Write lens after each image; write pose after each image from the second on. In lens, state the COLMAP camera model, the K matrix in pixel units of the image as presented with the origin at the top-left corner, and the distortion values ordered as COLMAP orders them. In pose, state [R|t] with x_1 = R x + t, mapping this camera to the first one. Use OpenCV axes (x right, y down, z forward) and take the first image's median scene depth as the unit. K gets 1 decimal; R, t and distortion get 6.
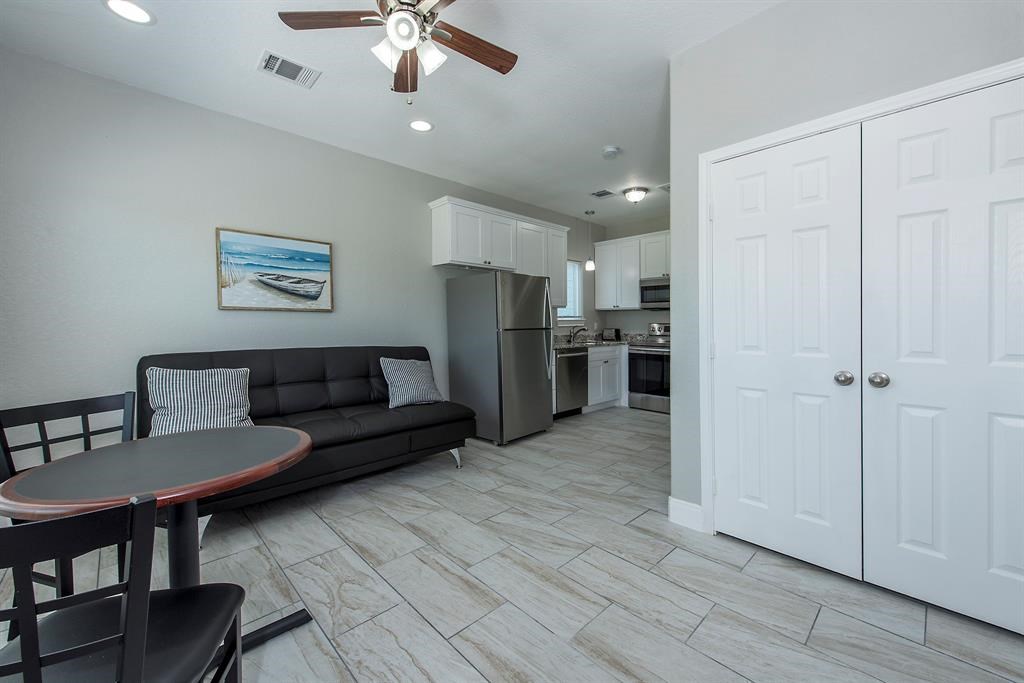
lens RADIAL K [[414.8, 0, 513.5], [0, 414.8, 317.0], [0, 0, 1]] dist [0.012778, -0.000157]
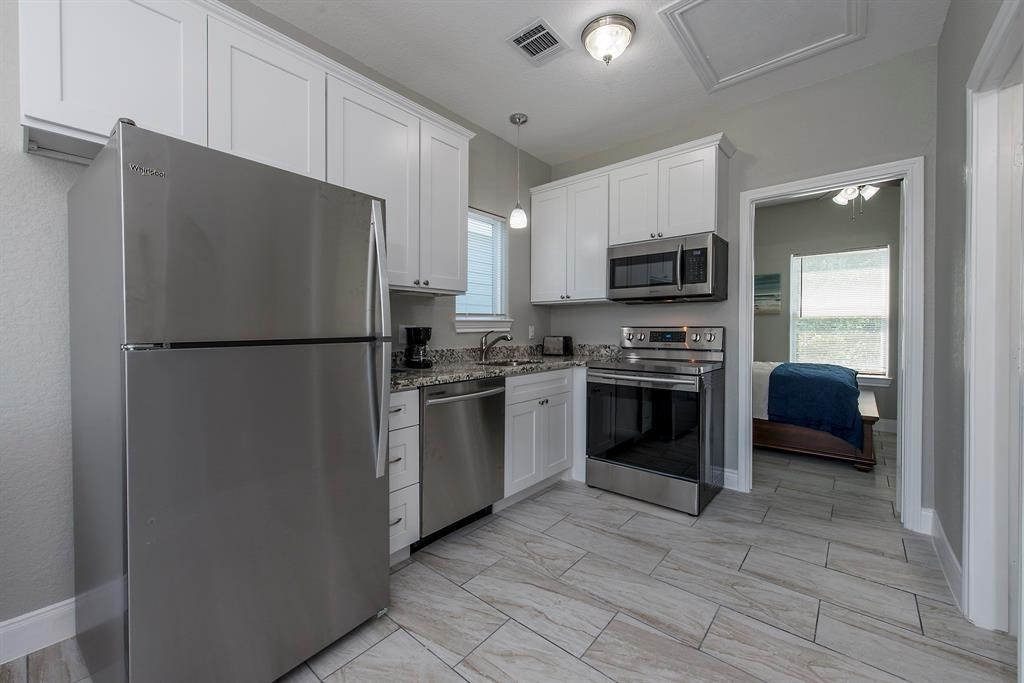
lens RADIAL K [[400.9, 0, 512.0], [0, 400.9, 341.5], [0, 0, 1]] dist [0.000707, -0.000074]
pose [[0.994730, -0.000464, 0.102529, 0.128738], [-0.004521, 0.998818, 0.048386, 0.009857], [-0.102430, -0.048594, 0.993553, 0.500926]]
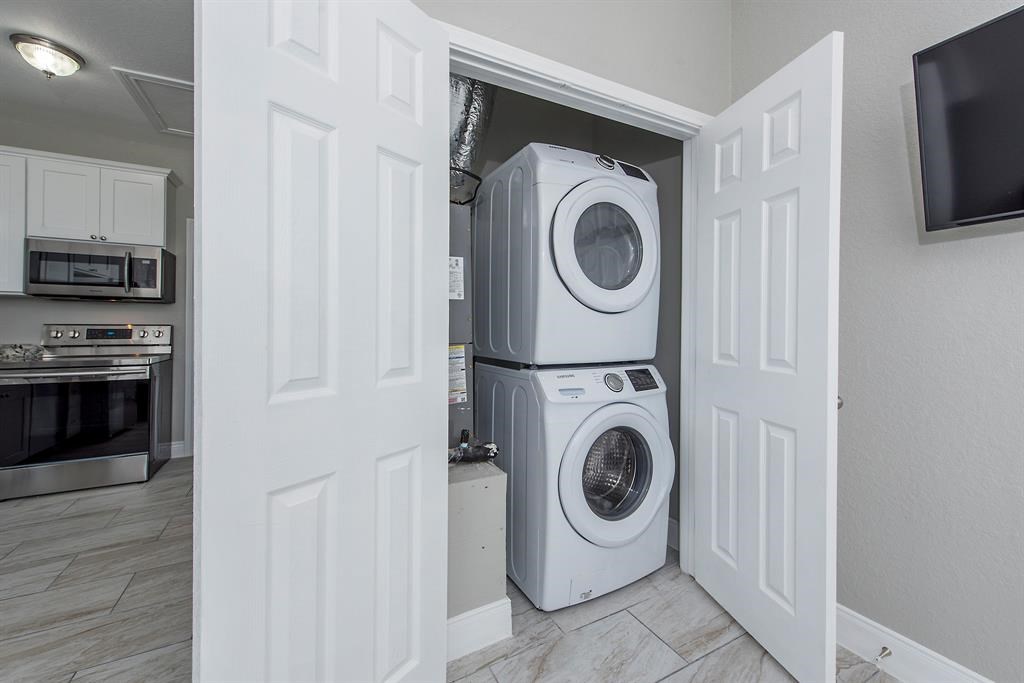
lens RADIAL K [[414.8, 0, 513.5], [0, 414.8, 317.0], [0, 0, 1]] dist [0.012778, -0.000157]
pose [[0.274517, 0.027604, 0.961186, -0.021139], [-0.020206, 0.999533, -0.022935, 0.006808], [-0.961370, -0.013126, 0.274947, 0.303944]]
